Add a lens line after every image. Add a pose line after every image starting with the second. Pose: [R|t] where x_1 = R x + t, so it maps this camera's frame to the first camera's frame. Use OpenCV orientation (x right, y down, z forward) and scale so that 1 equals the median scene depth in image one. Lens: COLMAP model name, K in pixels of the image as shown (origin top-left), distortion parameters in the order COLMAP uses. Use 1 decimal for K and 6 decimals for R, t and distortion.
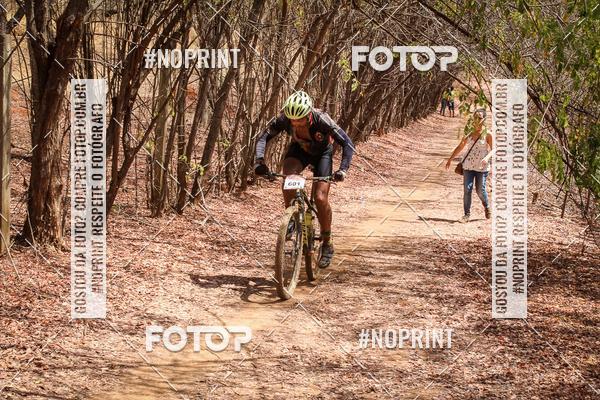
lens RADIAL K [[1067.4, 0, 300.0], [0, 1067.4, 200.0], [0, 0, 1]] dist [0.020287, 0.151490]
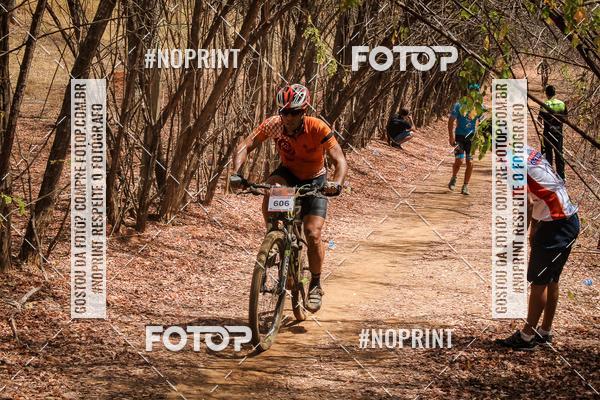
lens RADIAL K [[1175.4, 0, 300.0], [0, 1175.4, 200.0], [0, 0, 1]] dist [0.006334, 0.617481]
pose [[0.999512, 0.016817, -0.026336, 0.069094], [-0.016754, 0.999856, 0.002609, -0.034766], [0.026377, -0.002167, 0.999650, 0.341843]]
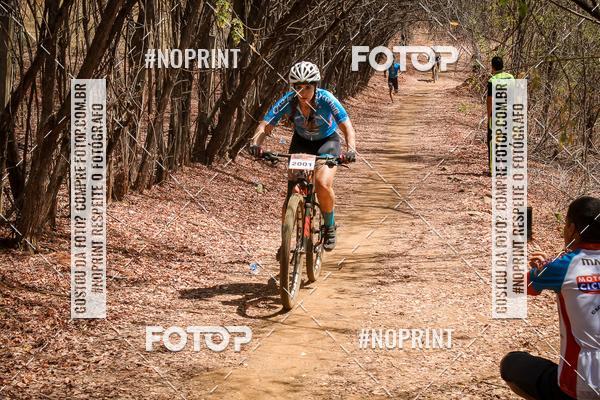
lens RADIAL K [[1175.4, 0, 300.0], [0, 1175.4, 200.0], [0, 0, 1]] dist [0.006334, 0.617481]
pose [[0.997397, -0.025681, 0.067384, 0.052684], [0.024841, 0.999603, 0.013272, -0.045354], [-0.067698, -0.011563, 0.997639, 0.566205]]
